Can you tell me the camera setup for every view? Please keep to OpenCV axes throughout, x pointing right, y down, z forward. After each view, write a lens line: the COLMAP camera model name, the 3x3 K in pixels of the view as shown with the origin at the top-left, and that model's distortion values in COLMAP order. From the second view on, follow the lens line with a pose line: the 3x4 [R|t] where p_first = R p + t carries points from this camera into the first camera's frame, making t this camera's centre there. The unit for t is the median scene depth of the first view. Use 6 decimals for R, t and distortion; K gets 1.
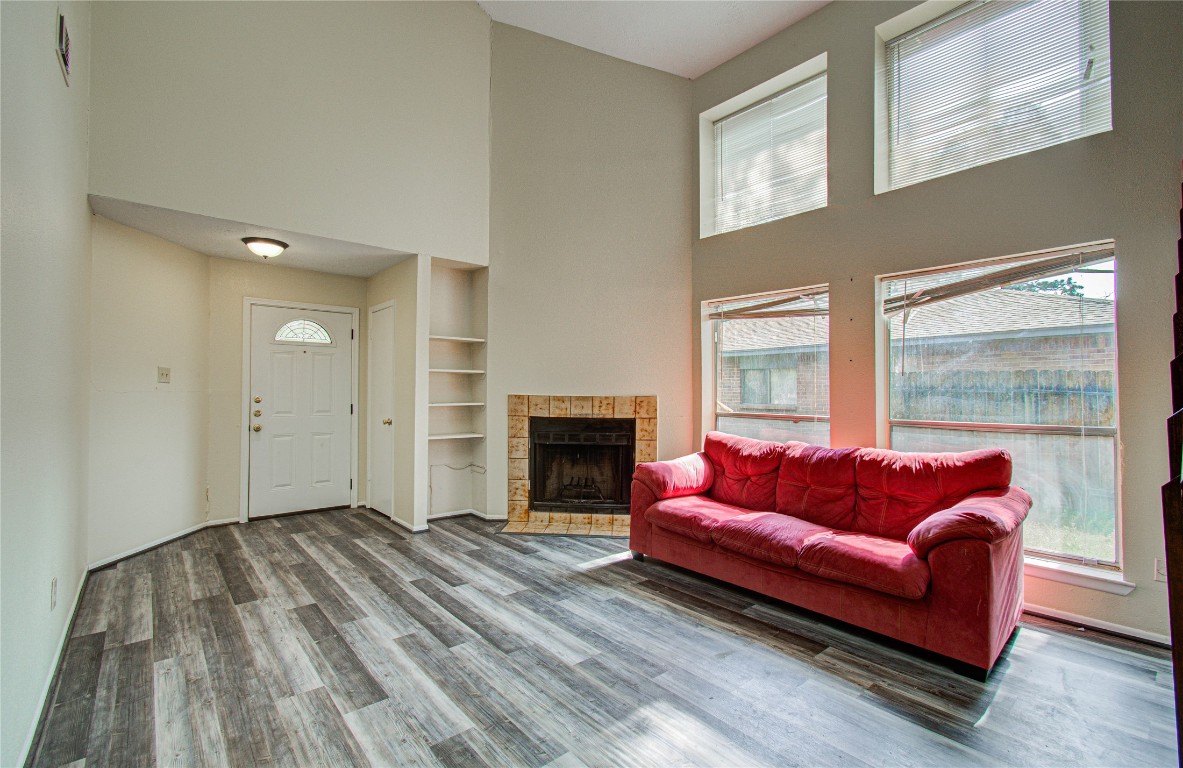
lens RADIAL K [[524.7, 0, 558.6], [0, 524.7, 391.4], [0, 0, 1]] dist [0.000587, 0.000338]
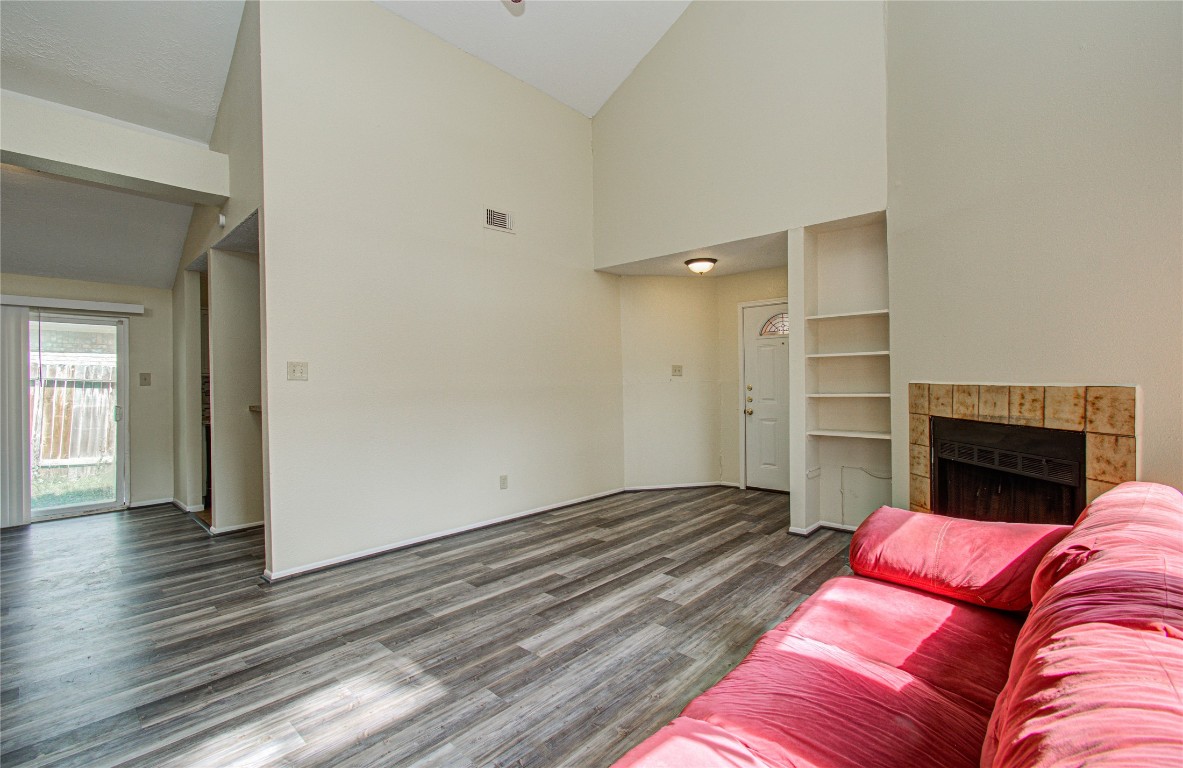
lens RADIAL K [[507.0, 0, 591.5], [0, 507.0, 384.0], [0, 0, 1]] dist [-0.055793, 0.028561]
pose [[0.148028, -0.002248, -0.988981, 0.774422], [0.017476, 0.999847, 0.000343, 0.000339], [0.988829, -0.017334, 0.148044, 0.747847]]
